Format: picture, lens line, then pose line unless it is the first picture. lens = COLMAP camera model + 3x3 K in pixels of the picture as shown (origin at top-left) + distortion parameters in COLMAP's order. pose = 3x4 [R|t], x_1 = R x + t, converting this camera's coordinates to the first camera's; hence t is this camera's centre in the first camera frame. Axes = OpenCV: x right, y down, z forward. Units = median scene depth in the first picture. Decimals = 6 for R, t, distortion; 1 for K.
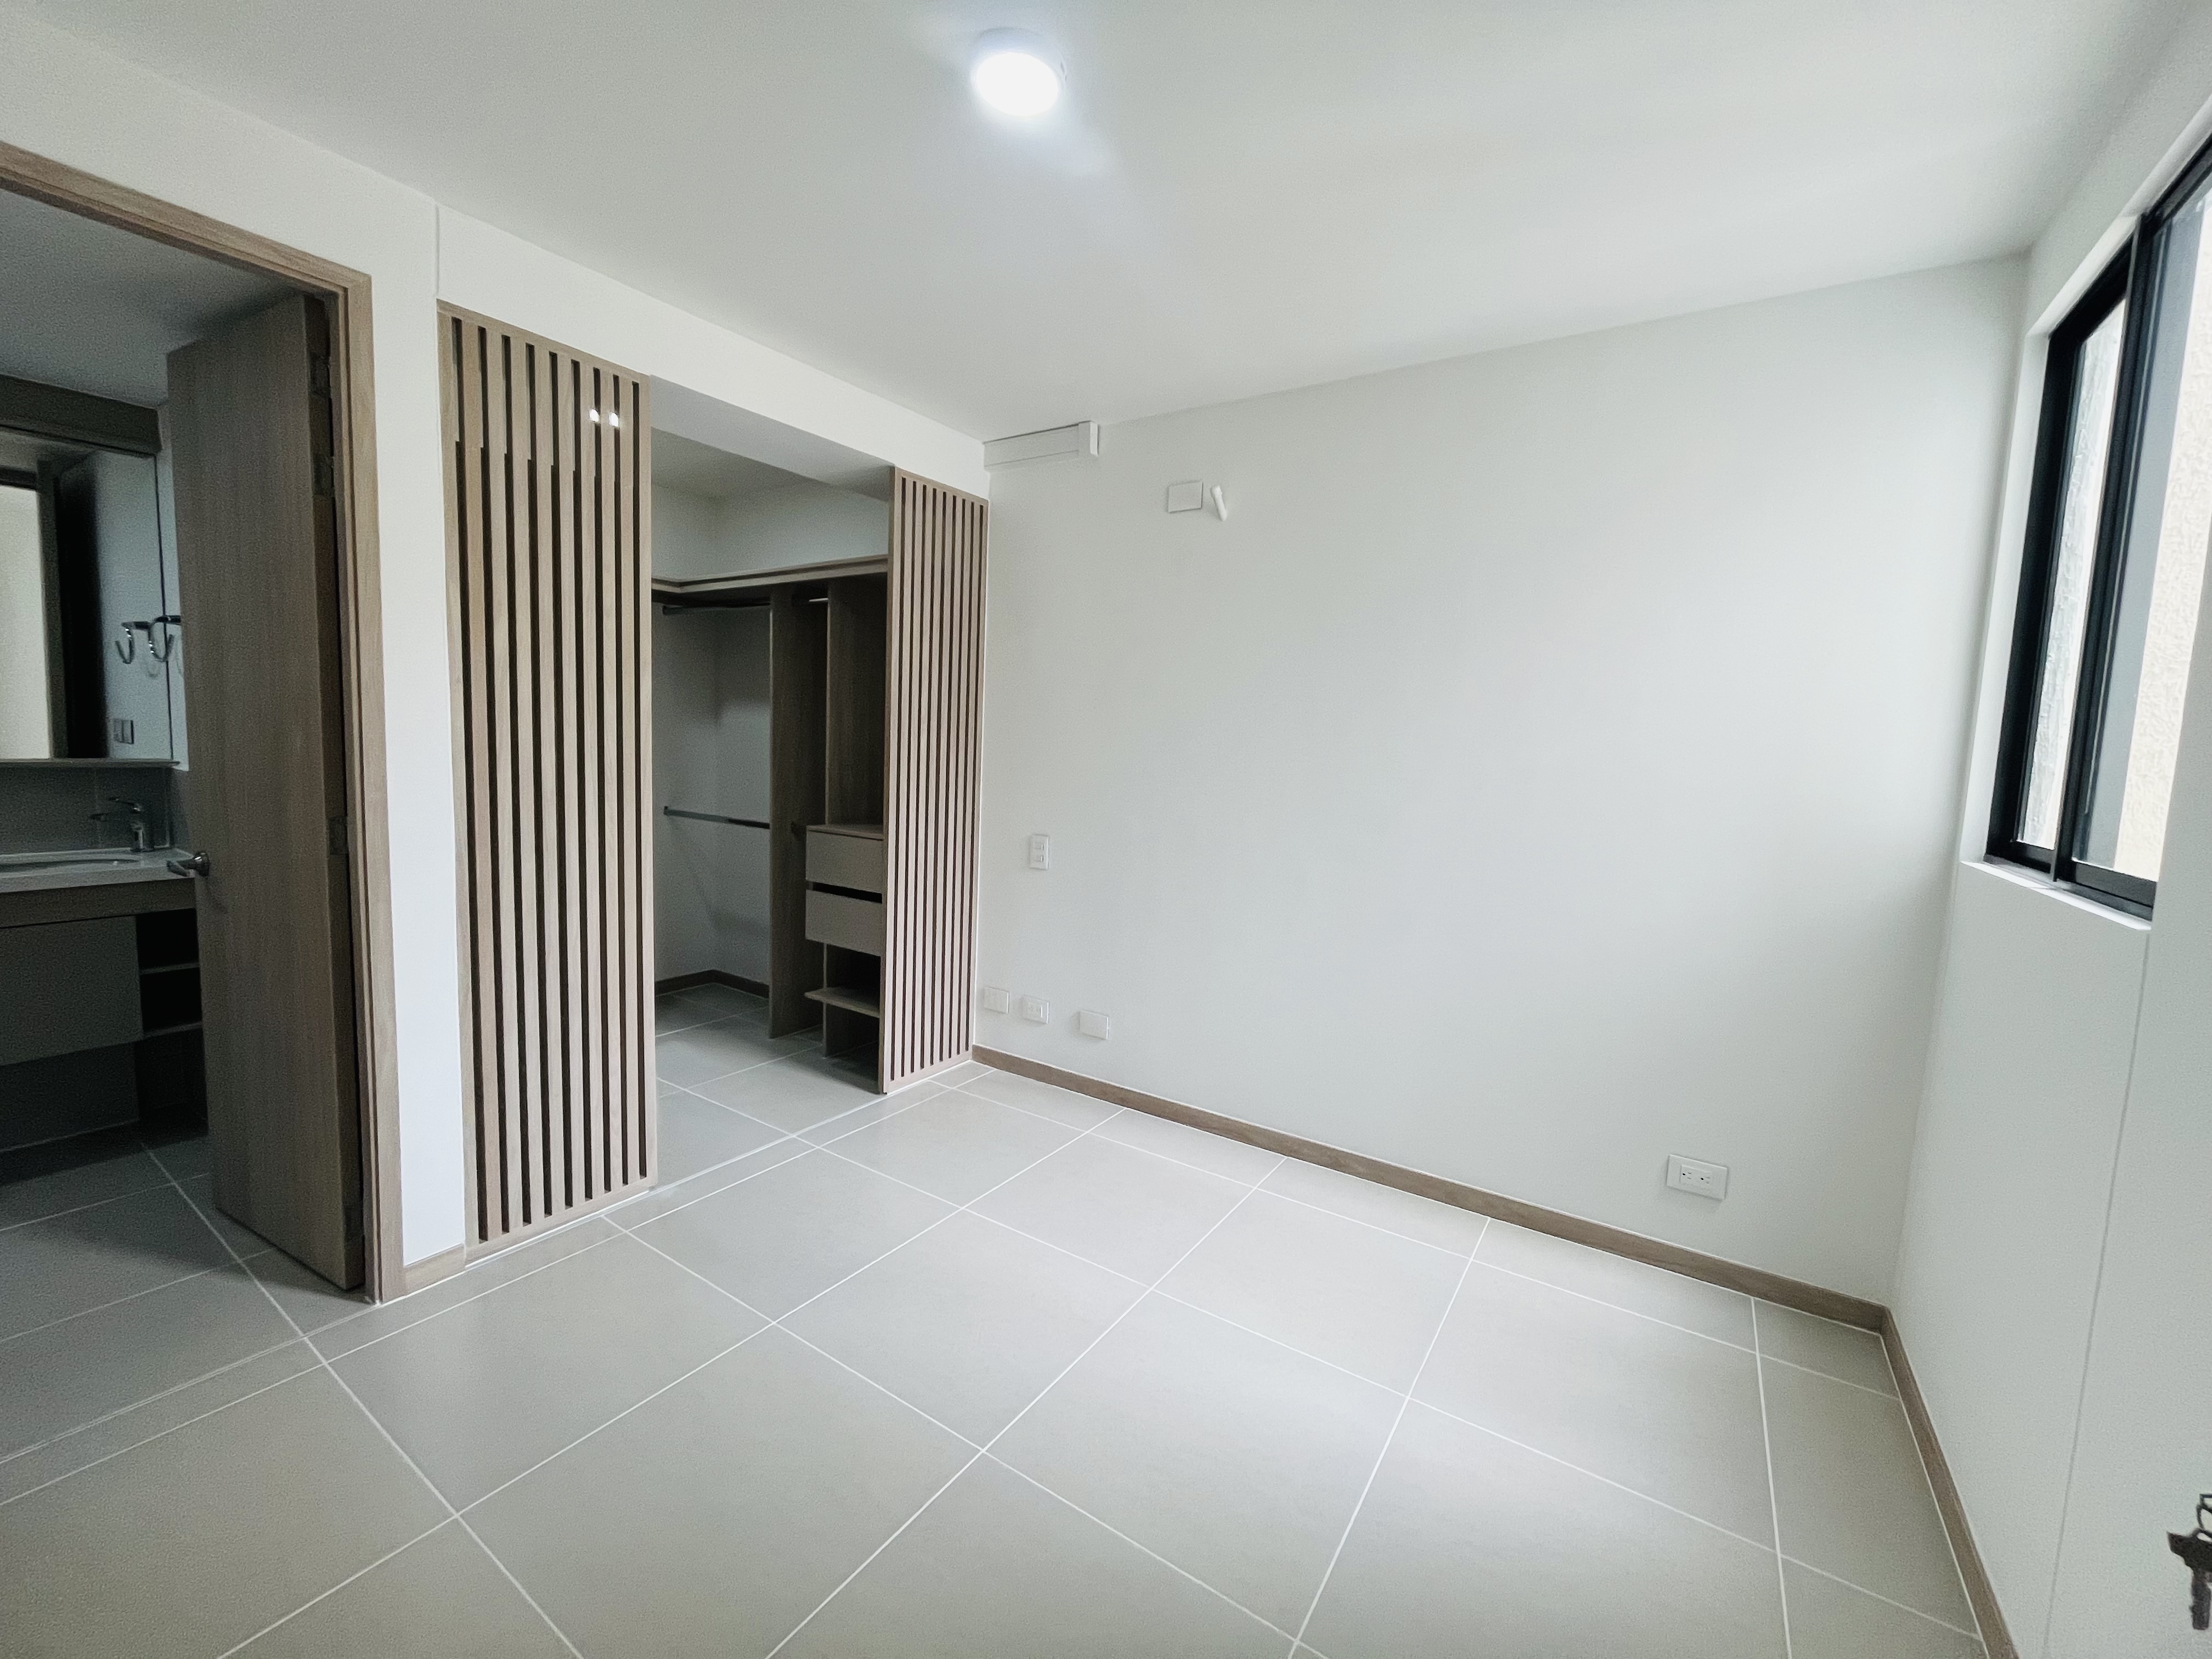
lens RADIAL K [[891.3, 0, 1107.7], [0, 891.3, 819.8], [0, 0, 1]] dist [-0.000385, -0.001718]
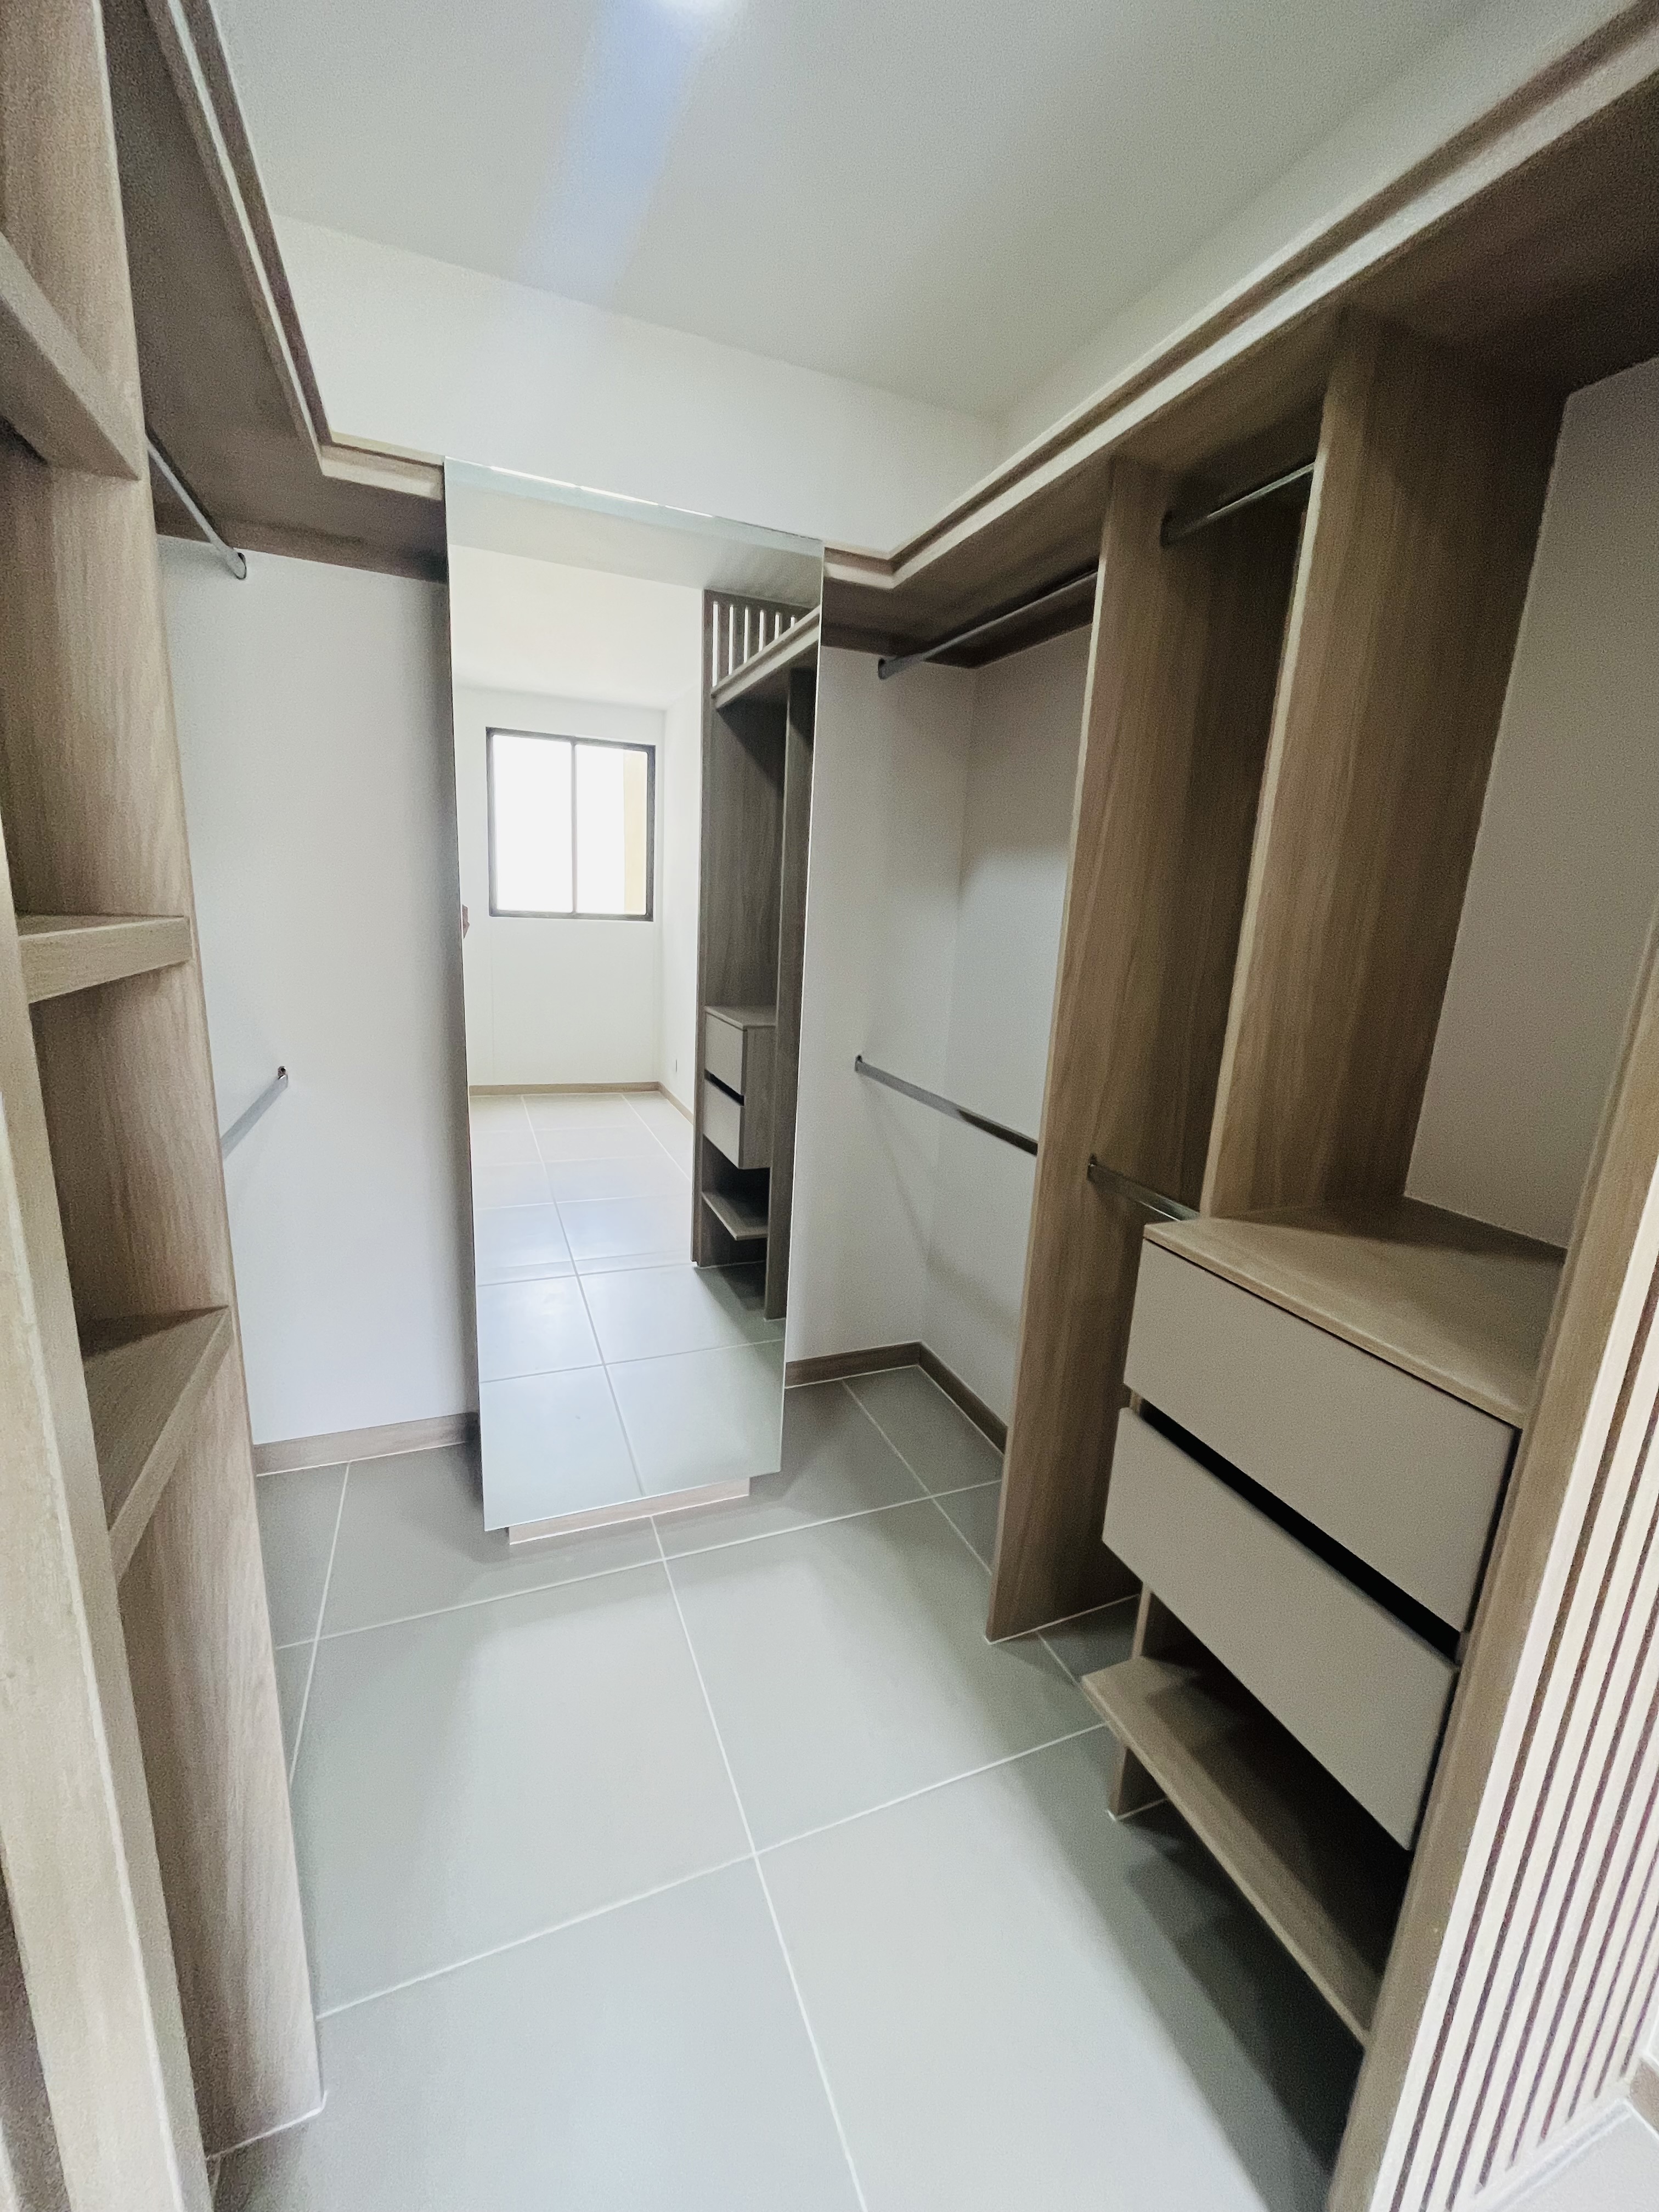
lens RADIAL K [[891.3, 0, 837.4], [0, 891.3, 1106.6], [0, 0, 1]] dist [-0.000385, -0.001718]
pose [[0.825001, 0.135061, -0.548755, -0.236486], [-0.075192, 0.988622, 0.130278, -0.060188], [0.560107, -0.066218, 0.825770, 0.619957]]
